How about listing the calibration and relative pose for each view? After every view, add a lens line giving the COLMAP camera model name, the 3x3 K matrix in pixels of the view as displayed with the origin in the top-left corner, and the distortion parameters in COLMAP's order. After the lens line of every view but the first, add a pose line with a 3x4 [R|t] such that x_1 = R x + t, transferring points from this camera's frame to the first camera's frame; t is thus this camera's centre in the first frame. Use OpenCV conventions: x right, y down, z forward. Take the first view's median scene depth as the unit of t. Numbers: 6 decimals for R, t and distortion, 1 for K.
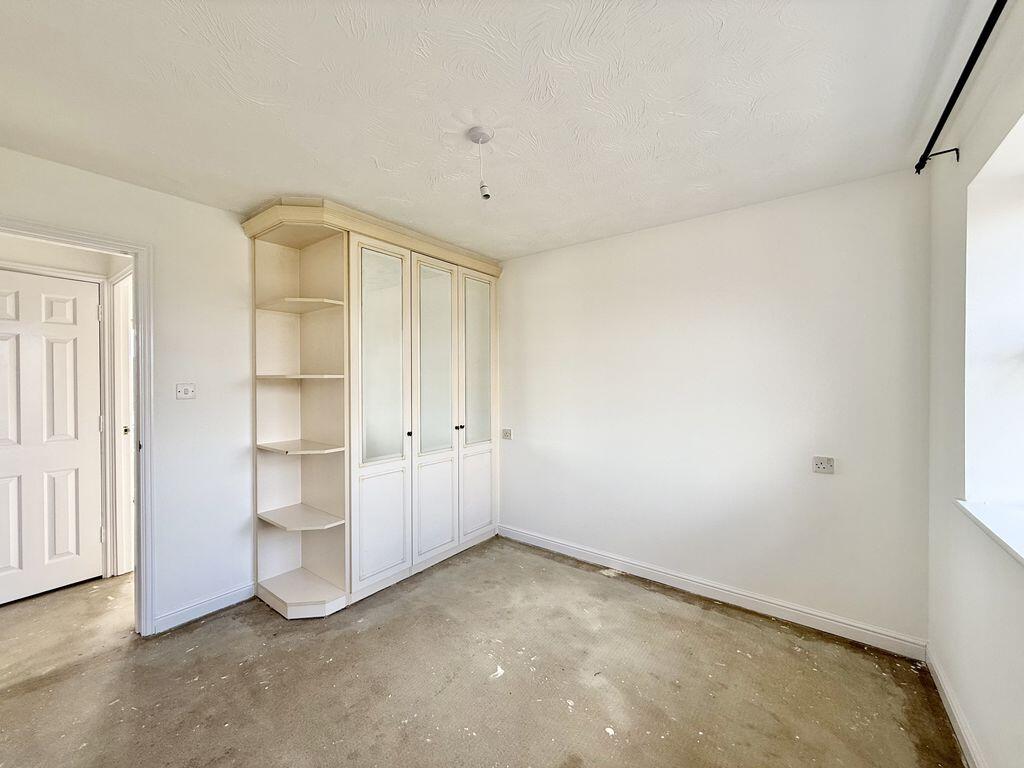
lens RADIAL K [[407.4, 0, 508.3], [0, 407.4, 384.2], [0, 0, 1]] dist [0.000300, 0.000127]
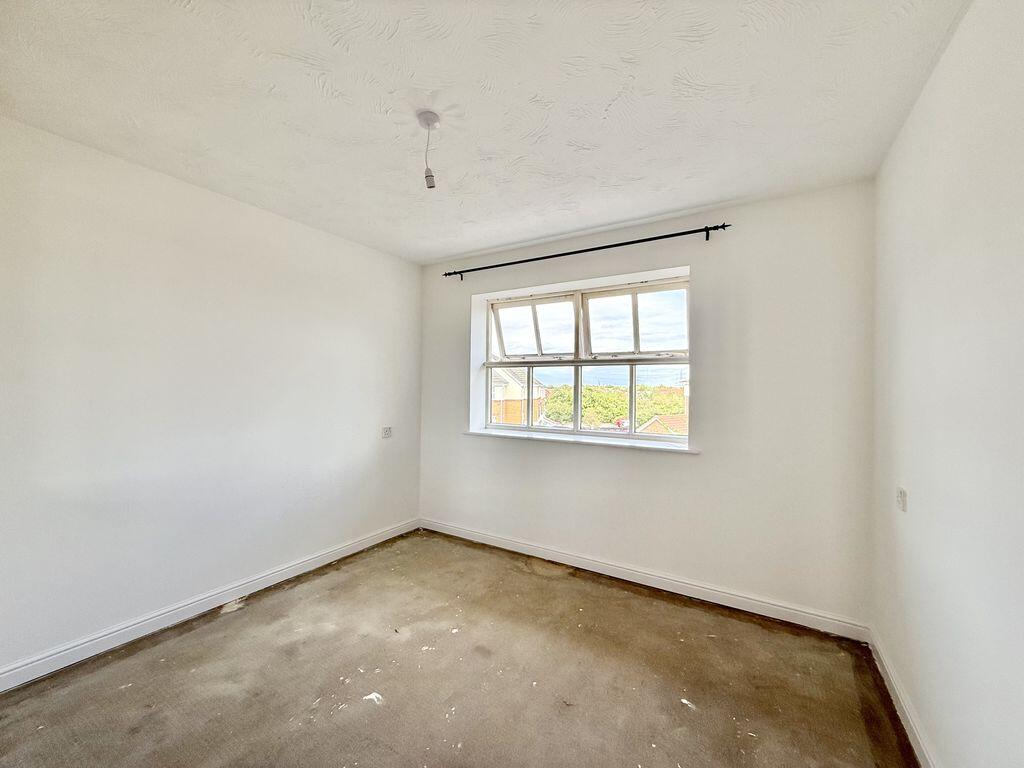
lens RADIAL K [[407.4, 0, 508.3], [0, 407.4, 384.2], [0, 0, 1]] dist [0.000300, 0.000127]
pose [[-0.096743, 0.006206, 0.995290, -0.764610], [-0.003493, 0.999972, -0.006575, 0.022212], [-0.995303, -0.004112, -0.096719, 0.647235]]
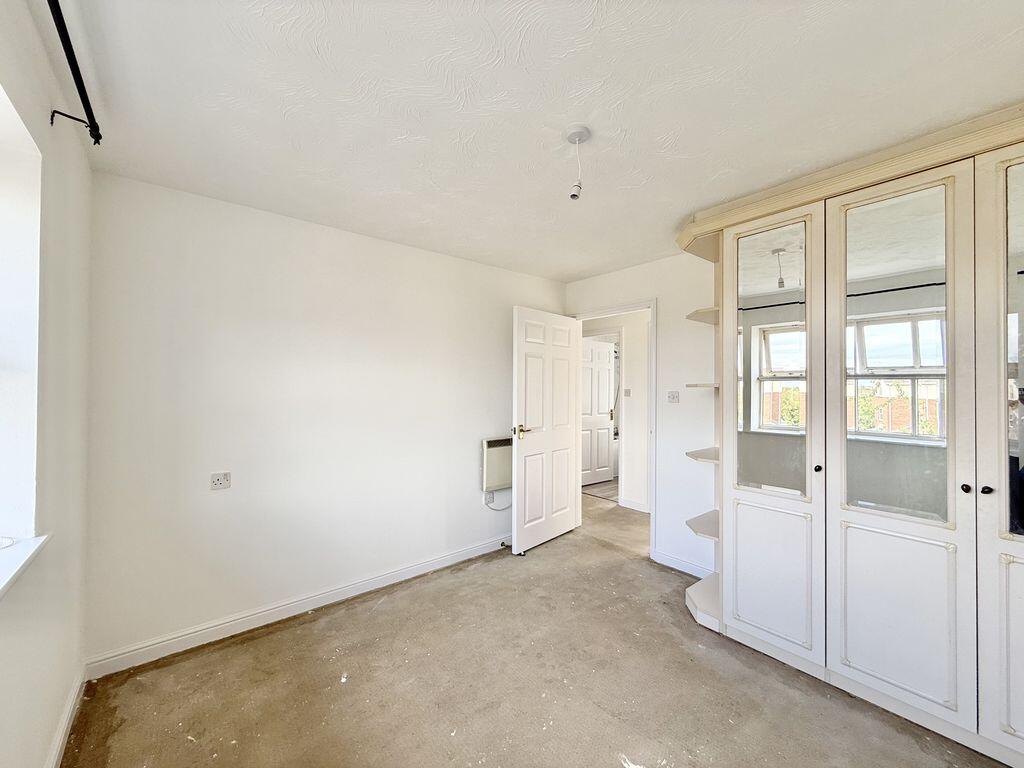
lens RADIAL K [[407.4, 0, 508.3], [0, 407.4, 384.2], [0, 0, 1]] dist [0.000300, 0.000127]
pose [[-0.239980, -0.006107, -0.970759, 0.642430], [-0.012224, 0.999920, -0.003269, -0.013477], [0.970701, 0.011082, -0.240035, 0.769846]]
